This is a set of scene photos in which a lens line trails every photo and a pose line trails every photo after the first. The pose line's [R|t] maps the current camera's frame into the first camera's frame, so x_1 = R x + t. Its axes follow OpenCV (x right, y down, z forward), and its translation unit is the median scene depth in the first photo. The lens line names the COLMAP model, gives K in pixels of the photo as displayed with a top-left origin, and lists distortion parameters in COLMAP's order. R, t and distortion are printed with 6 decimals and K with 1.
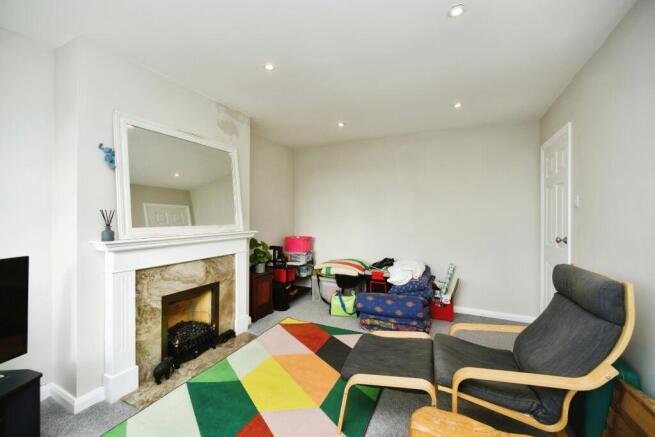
lens RADIAL K [[260.3, 0, 326.8], [0, 260.3, 215.9], [0, 0, 1]] dist [0.000619, -0.000005]
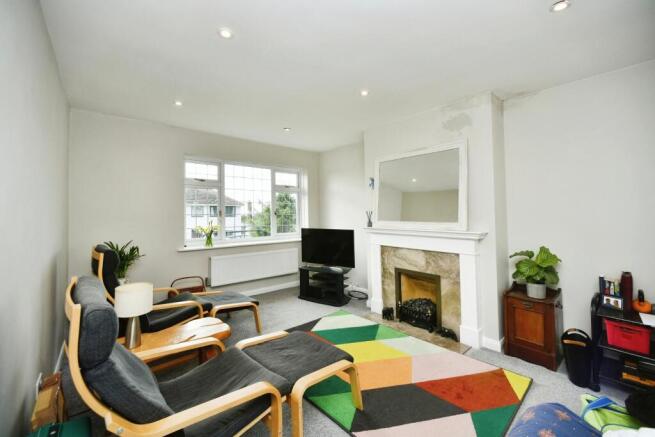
lens RADIAL K [[270.1, 0, 327.0], [0, 270.1, 204.0], [0, 0, 1]] dist [0.000202, -0.000001]
pose [[-0.380035, -0.024558, -0.924646, 0.842989], [0.009076, 0.999500, -0.030277, -0.011887], [0.924928, -0.019899, -0.379622, 1.065587]]
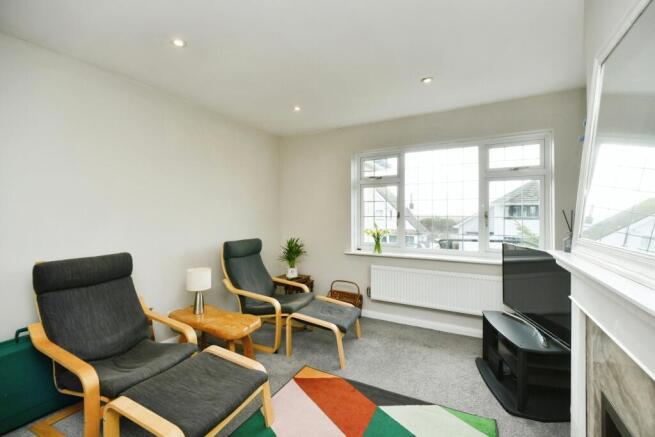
lens RADIAL K [[292.8, 0, 310.5], [0, 292.8, 218.7], [0, 0, 1]] dist [-0.000205, -0.000008]
pose [[-0.998648, 0.002527, 0.051917, -0.120251], [0.002715, 0.999990, 0.003546, 0.001052], [-0.051908, 0.003682, -0.998645, 1.337633]]
